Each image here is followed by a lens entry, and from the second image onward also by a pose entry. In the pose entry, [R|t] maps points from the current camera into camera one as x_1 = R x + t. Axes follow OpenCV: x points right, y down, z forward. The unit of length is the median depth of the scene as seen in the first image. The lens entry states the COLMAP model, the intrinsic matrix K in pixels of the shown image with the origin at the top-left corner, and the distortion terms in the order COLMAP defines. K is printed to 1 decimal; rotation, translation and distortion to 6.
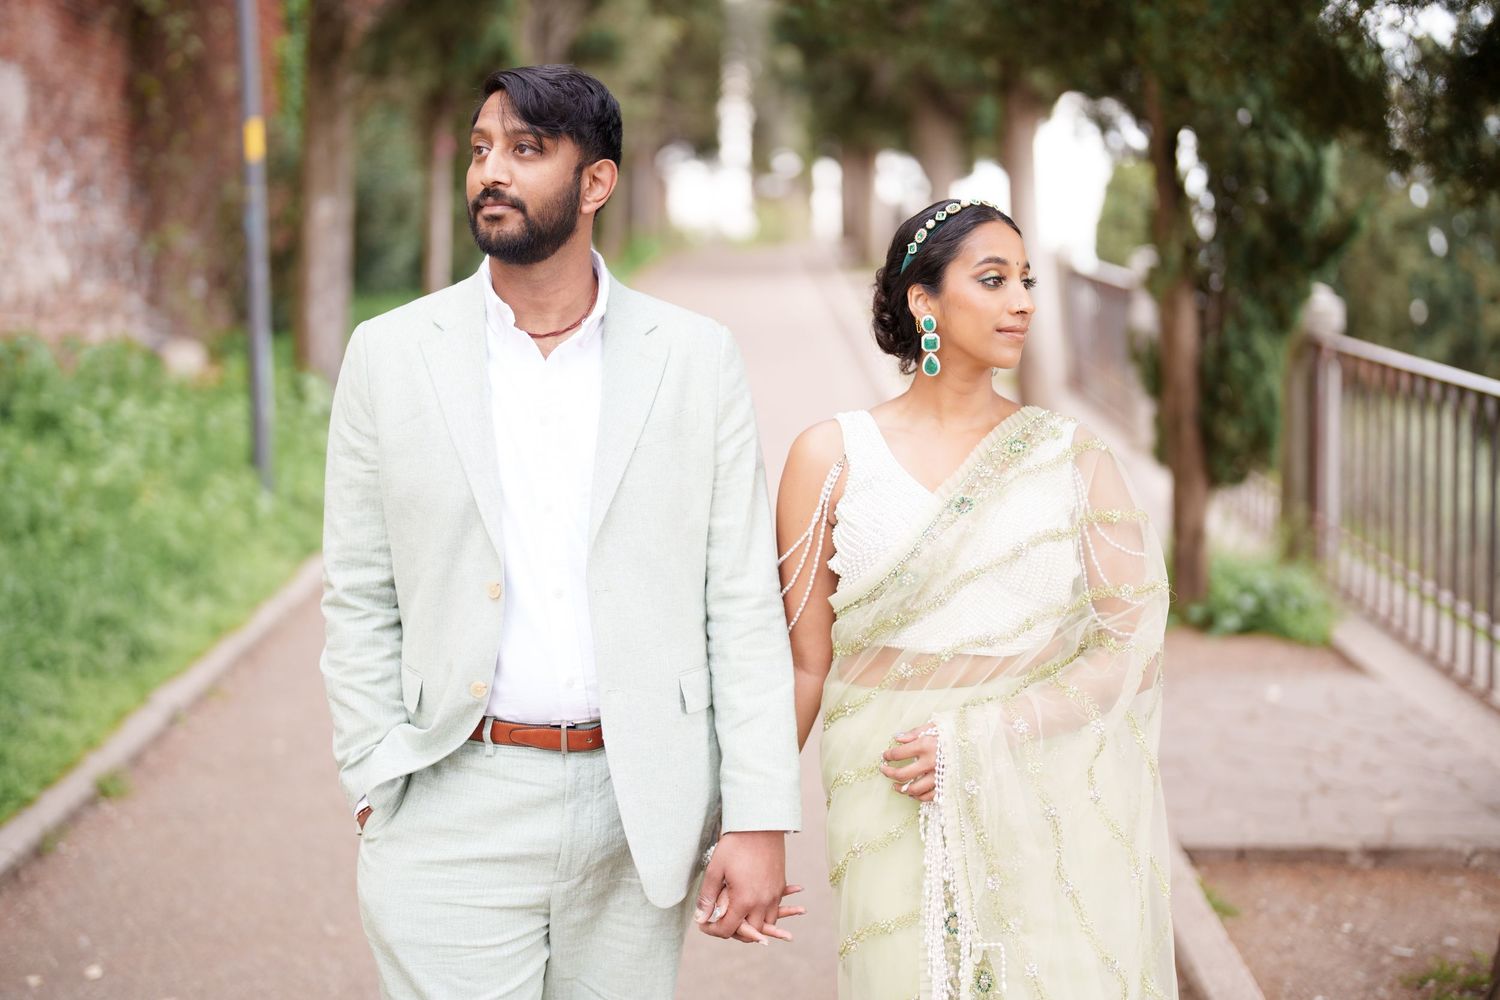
lens RADIAL K [[2135.0, 0, 726.3], [0, 2135.0, 498.4], [0, 0, 1]] dist [-0.153776, 0.997488]
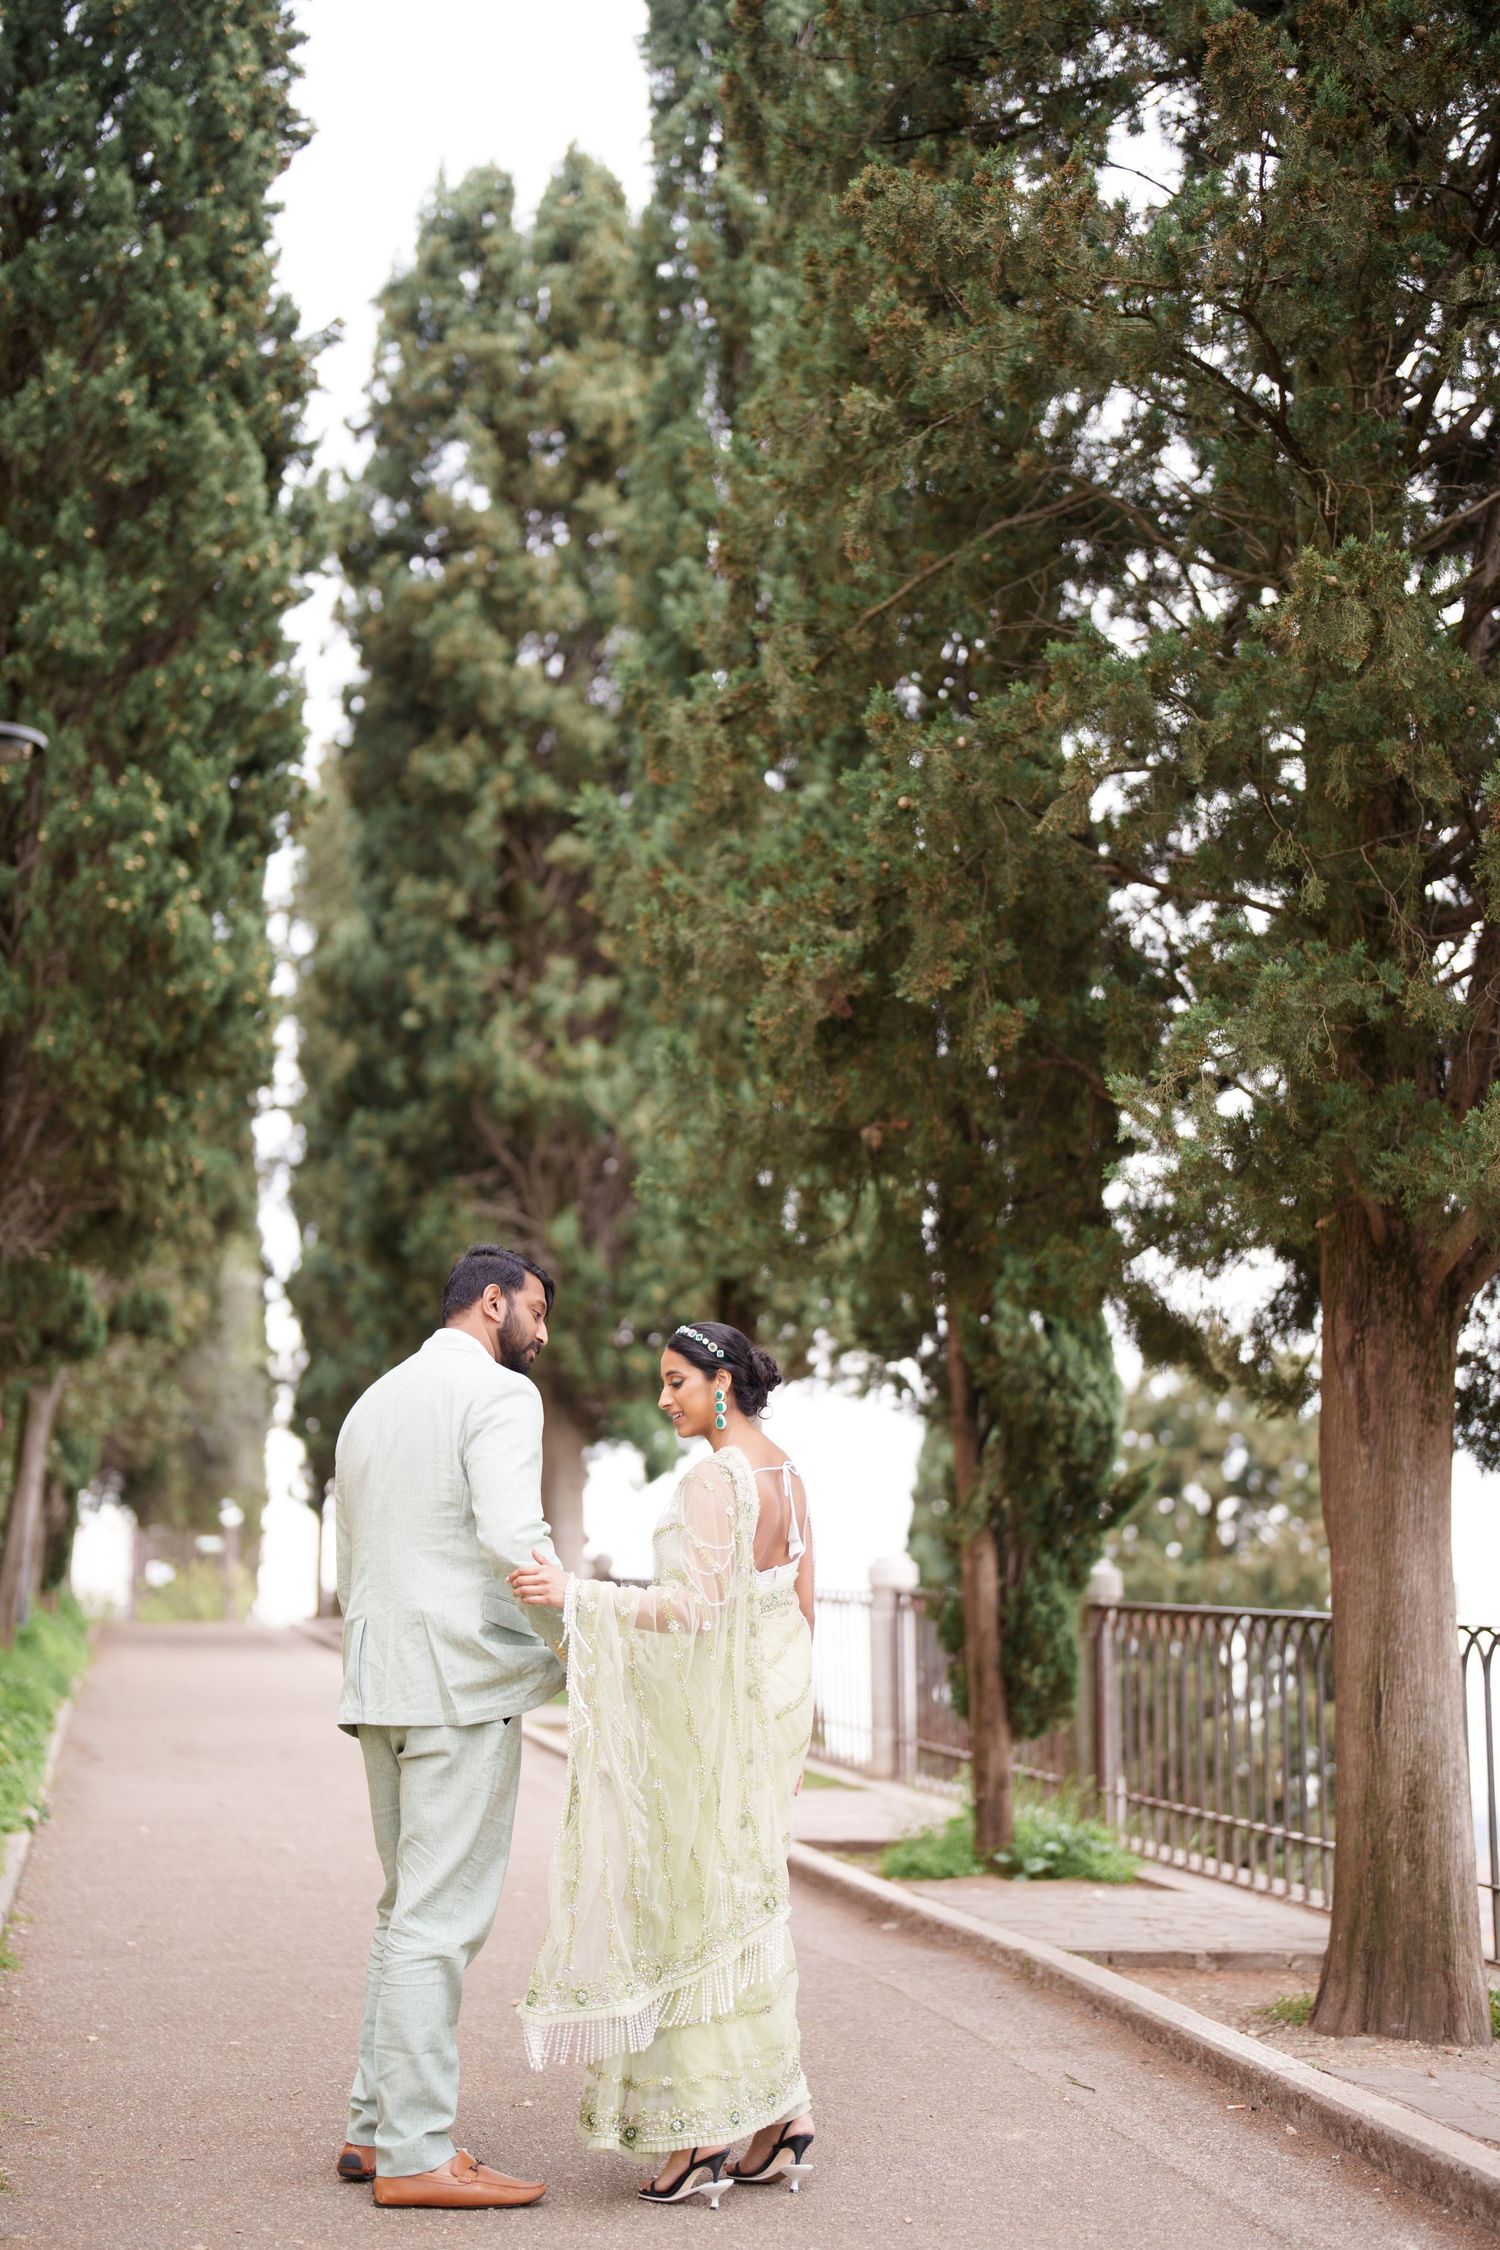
lens RADIAL K [[3202.5, 0, 750.8], [0, 3202.5, 1180.8], [0, 0, 1]] dist [-0.153776, 0.997488]
pose [[0.976918, 0.062607, 0.204232, -0.263493], [-0.005370, 0.962981, -0.269515, 0.178830], [-0.213545, 0.262198, 0.941090, -0.566254]]
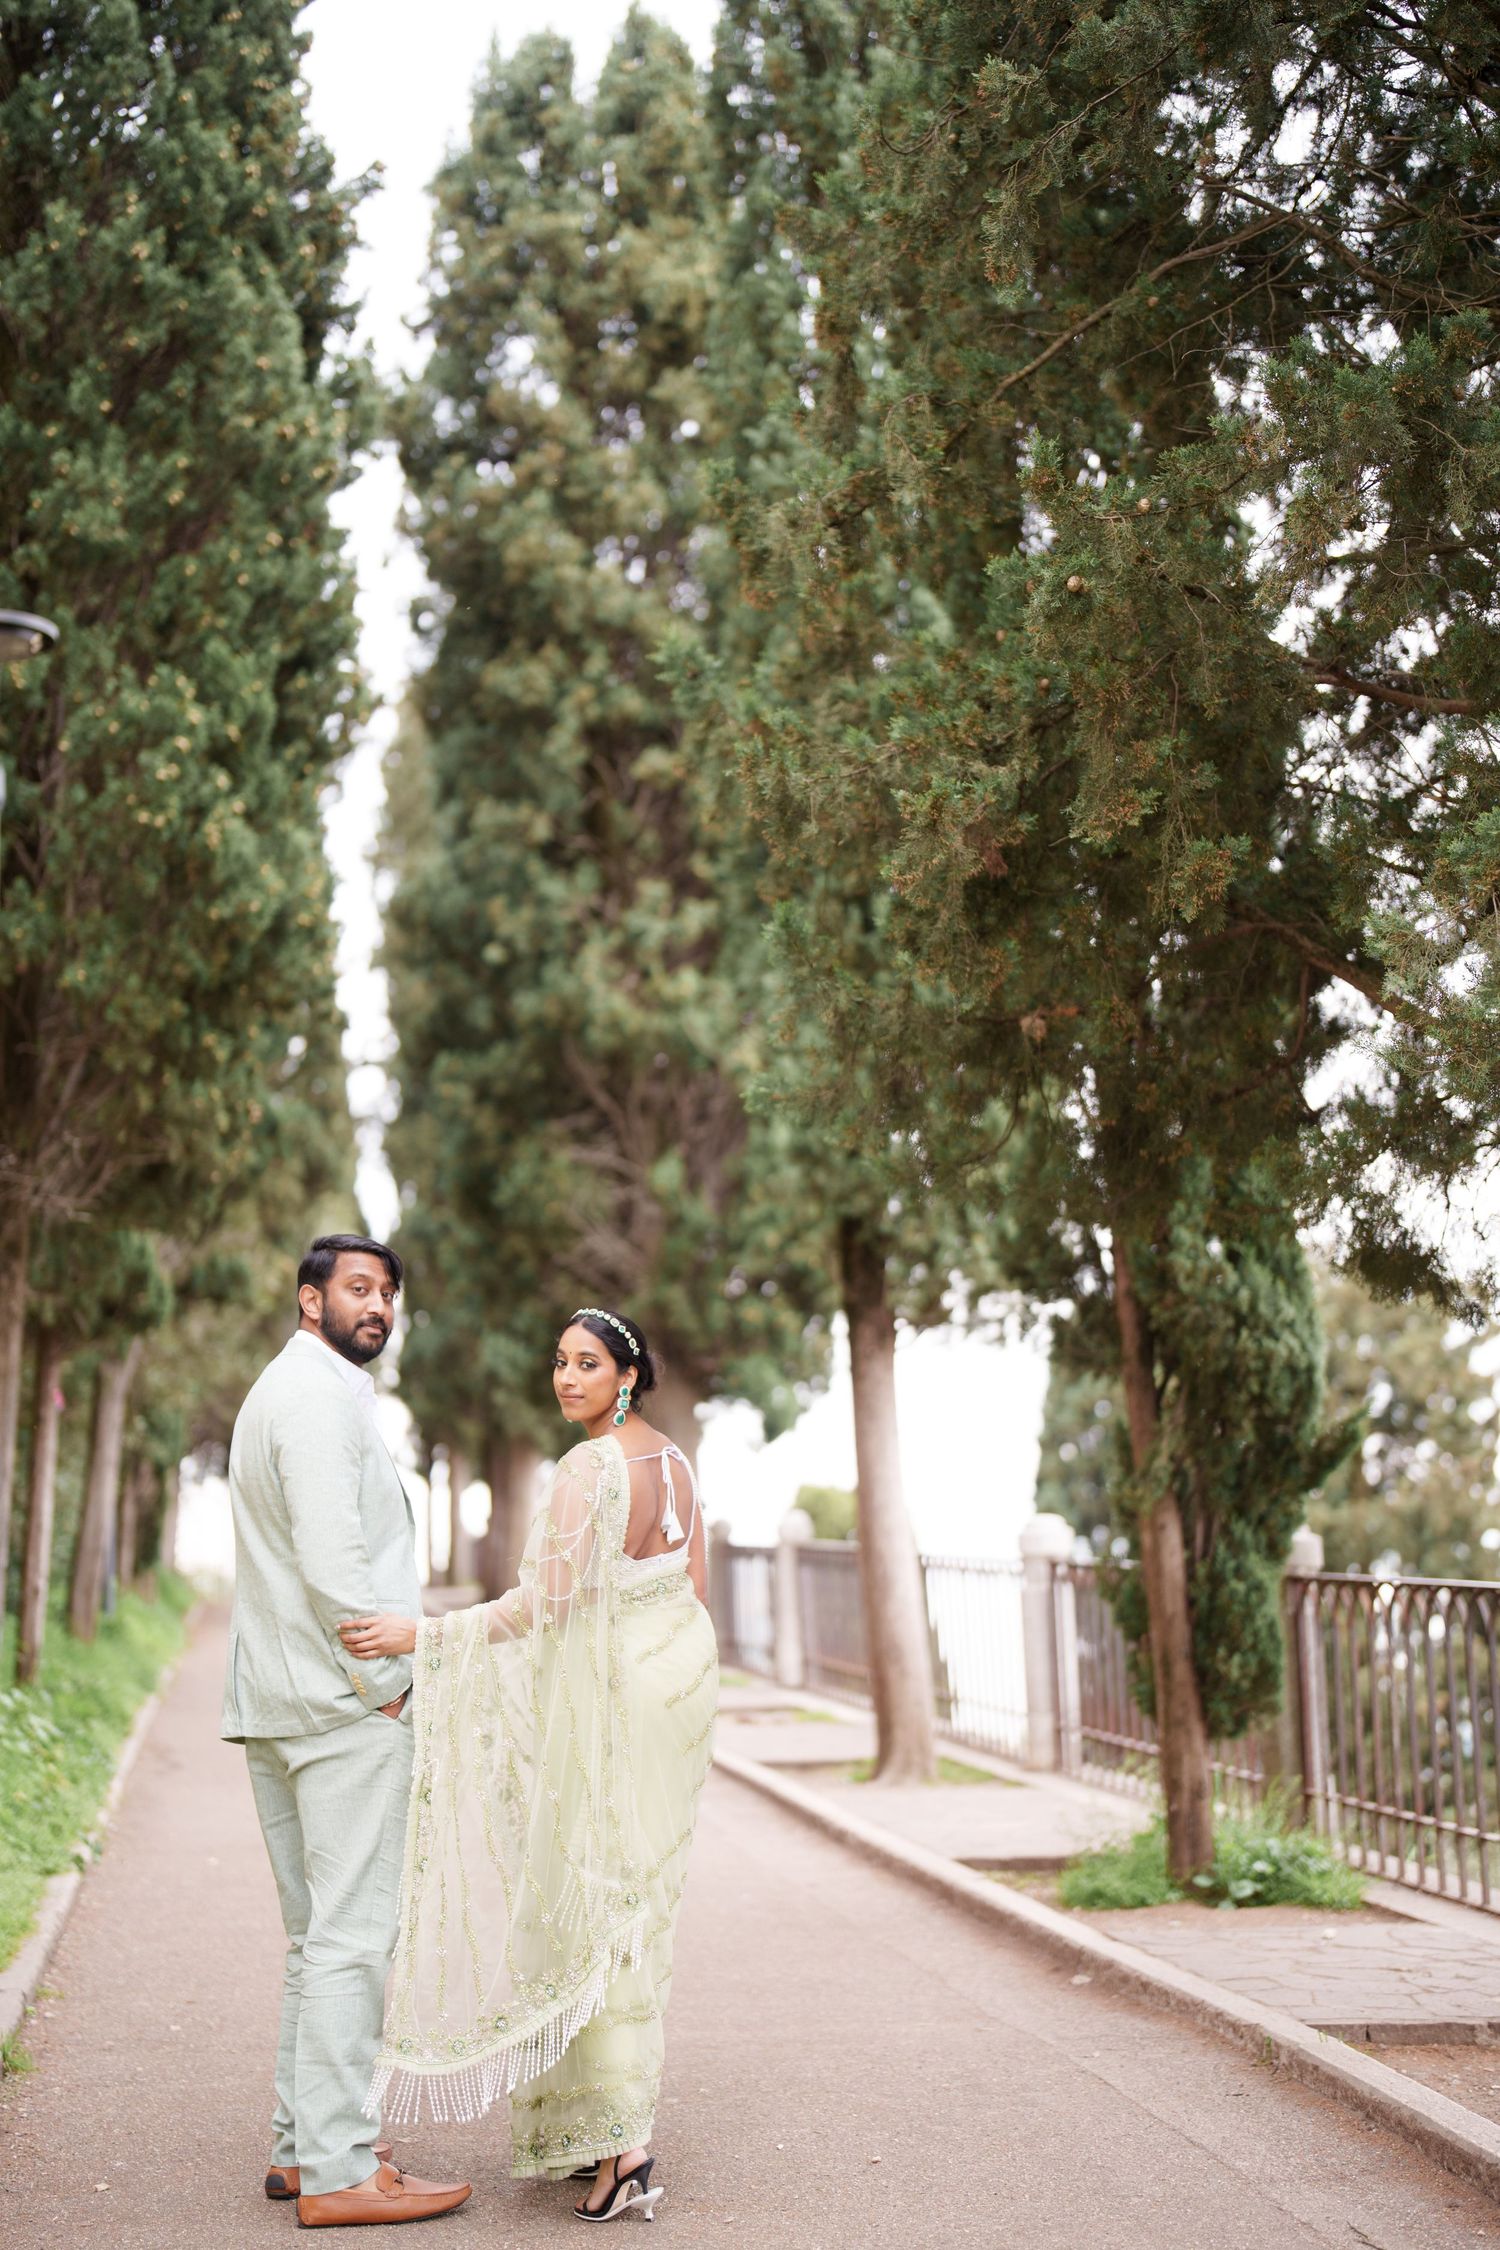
lens RADIAL K [[3204.5, 0, 752.2], [0, 3204.5, 1175.6], [0, 0, 1]] dist [-0.148430, 0.974956]
pose [[0.984594, 0.025450, 0.172992, -0.220573], [0.020019, 0.966439, -0.256114, 0.122387], [-0.173705, 0.255631, 0.951041, -0.311883]]
